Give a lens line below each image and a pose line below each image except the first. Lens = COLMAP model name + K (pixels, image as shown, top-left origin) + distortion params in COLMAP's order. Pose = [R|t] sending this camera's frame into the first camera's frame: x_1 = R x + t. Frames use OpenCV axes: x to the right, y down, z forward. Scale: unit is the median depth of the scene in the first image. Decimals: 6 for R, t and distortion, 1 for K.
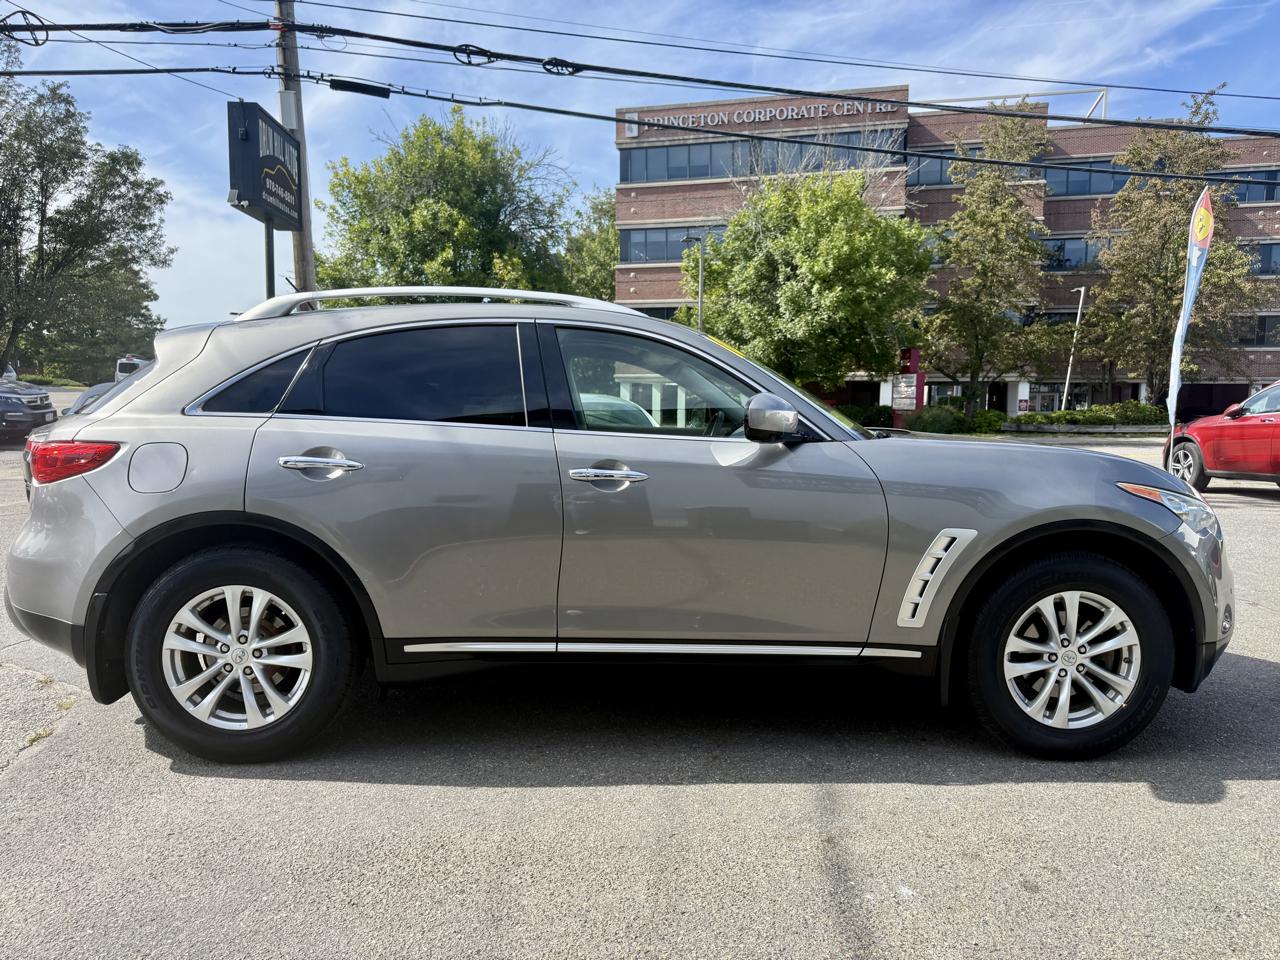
lens RADIAL K [[906.4, 0, 627.4], [0, 906.4, 494.6], [0, 0, 1]] dist [0.071414, -0.119224]
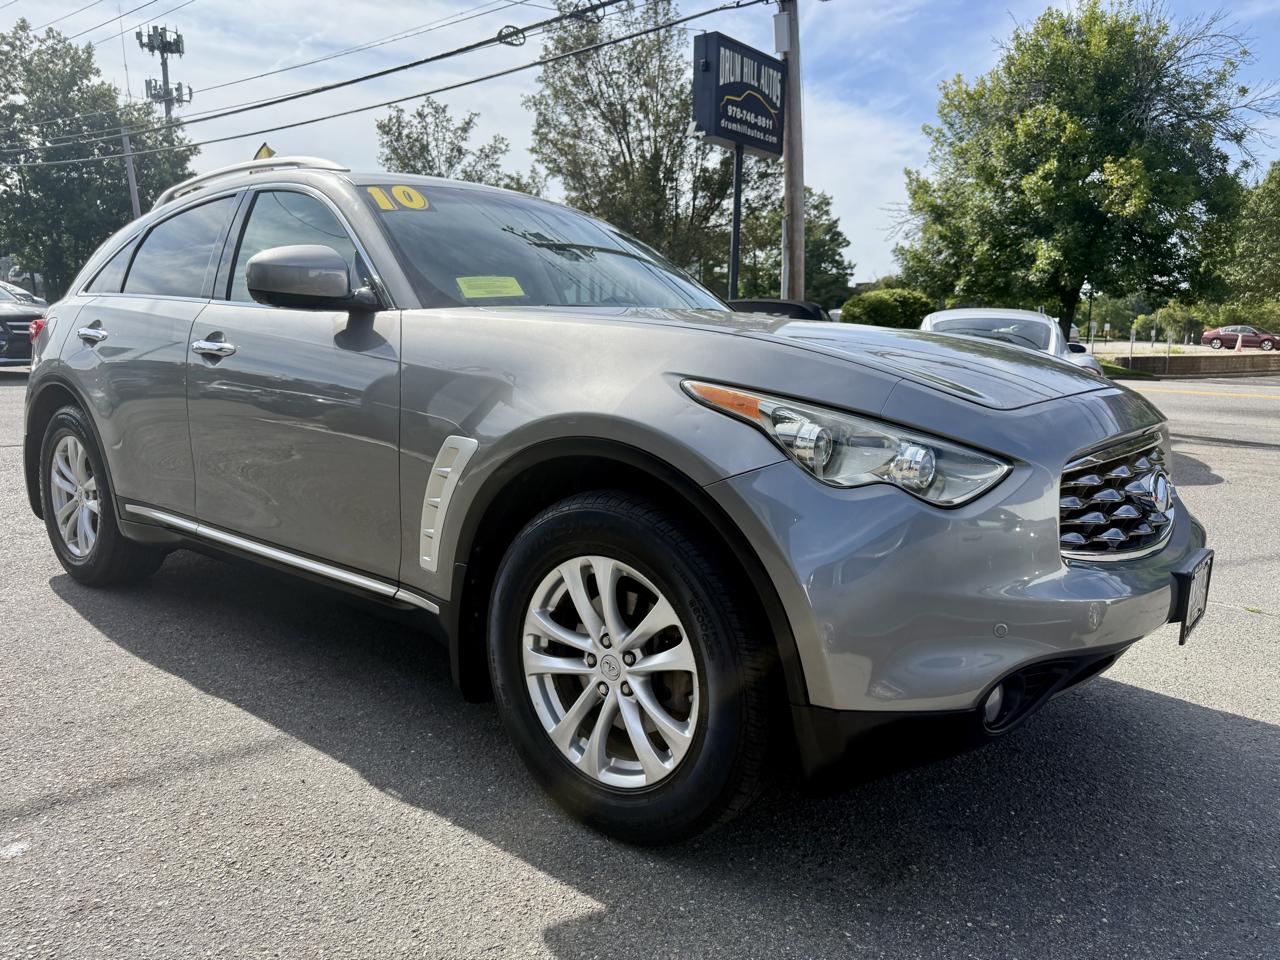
lens RADIAL K [[932.1, 0, 640.0], [0, 932.1, 480.0], [0, 0, 1]] dist [-0.011682, 0.001197]
pose [[0.735844, 0.103810, -0.669146, 0.135045], [-0.076930, 0.994597, 0.069701, 0.001915], [0.672767, 0.000188, 0.739855, 0.085226]]
